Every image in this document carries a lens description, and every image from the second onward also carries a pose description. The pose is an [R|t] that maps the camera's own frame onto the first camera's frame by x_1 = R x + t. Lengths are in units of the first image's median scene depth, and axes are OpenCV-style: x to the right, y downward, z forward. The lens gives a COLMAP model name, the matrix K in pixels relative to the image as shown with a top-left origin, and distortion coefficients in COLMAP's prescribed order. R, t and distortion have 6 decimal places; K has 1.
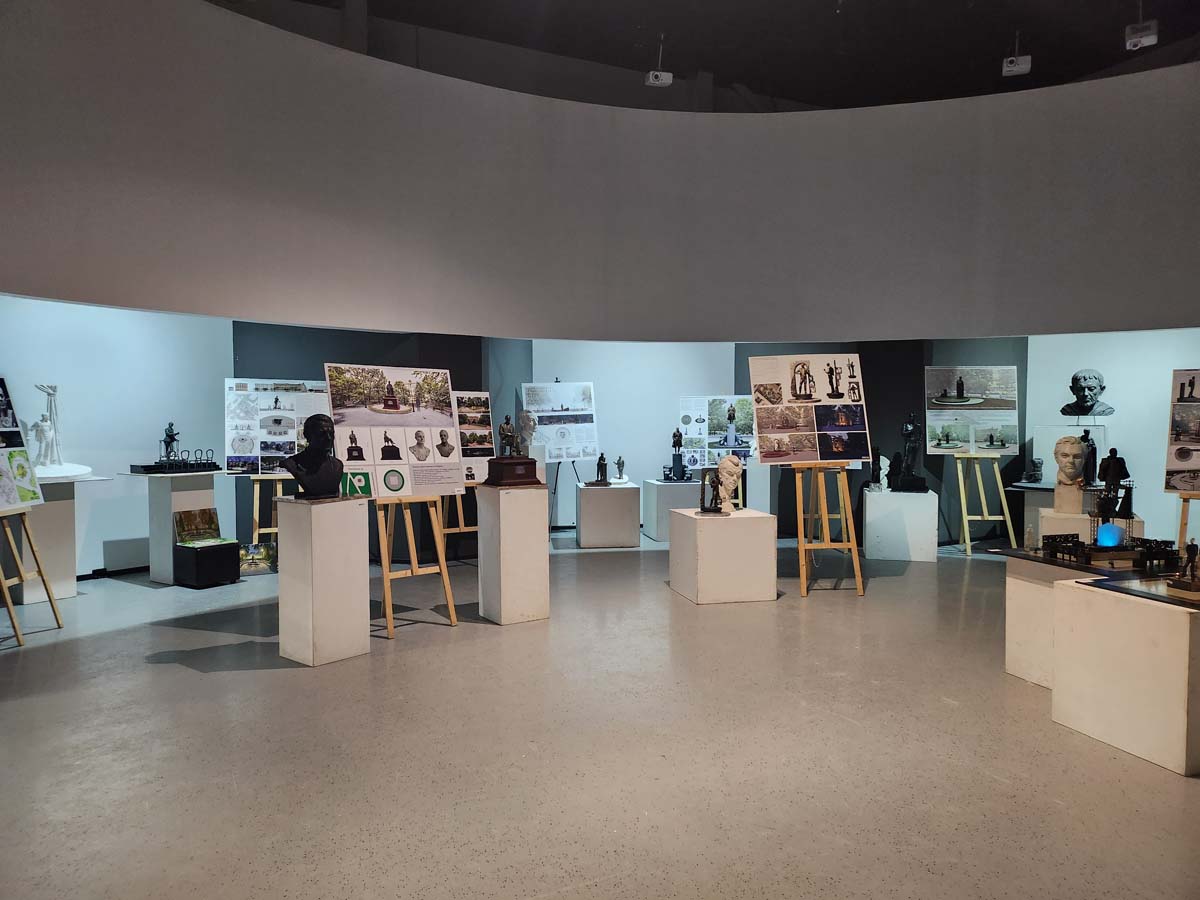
lens RADIAL K [[831.4, 0, 599.4], [0, 831.4, 449.0], [0, 0, 1]] dist [0.044343, -0.018907]
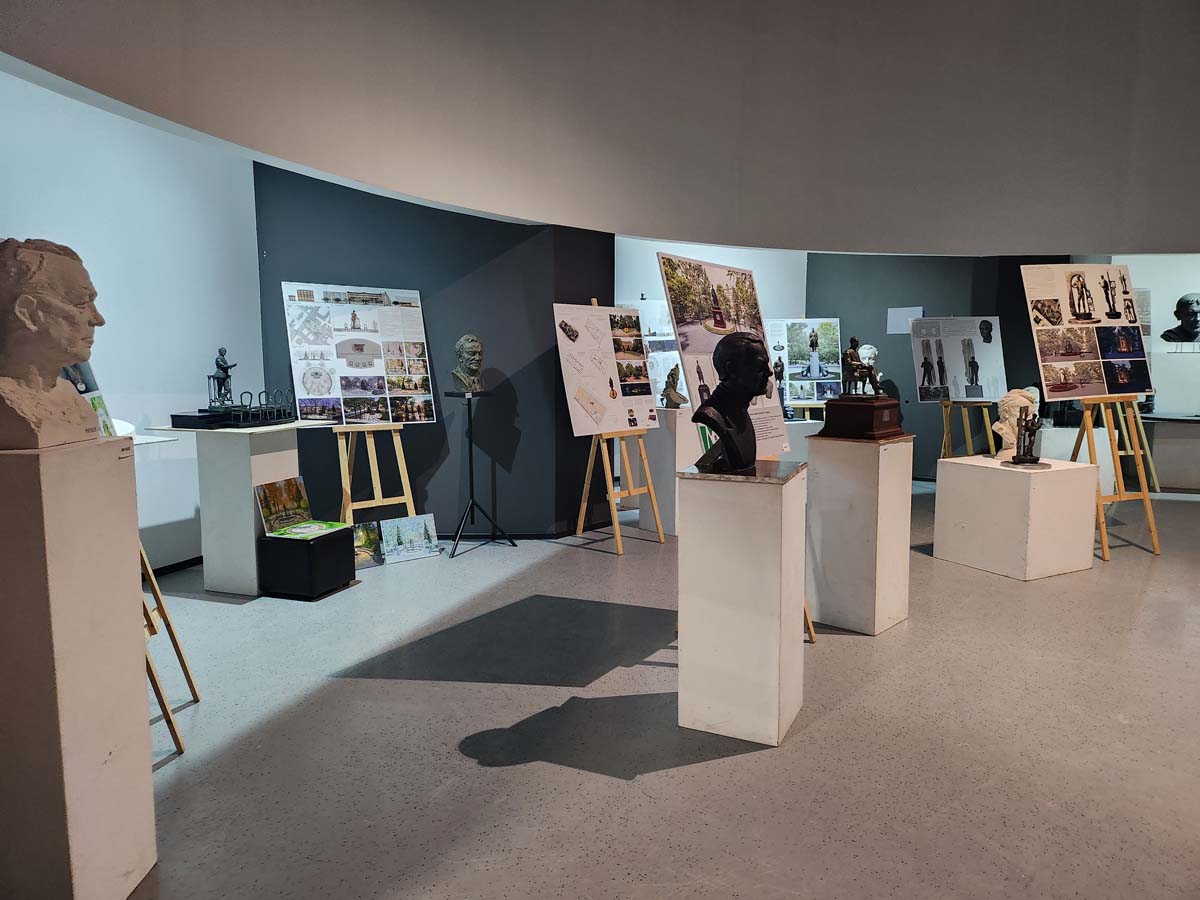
lens RADIAL K [[831.4, 0, 600.0], [0, 831.4, 454.2], [0, 0, 1]] dist [0.044343, -0.018907]
pose [[0.966810, -0.030909, 0.253621, -0.374954], [0.008021, 0.995838, 0.090787, -0.006181], [-0.255372, -0.085740, 0.963034, 0.279992]]
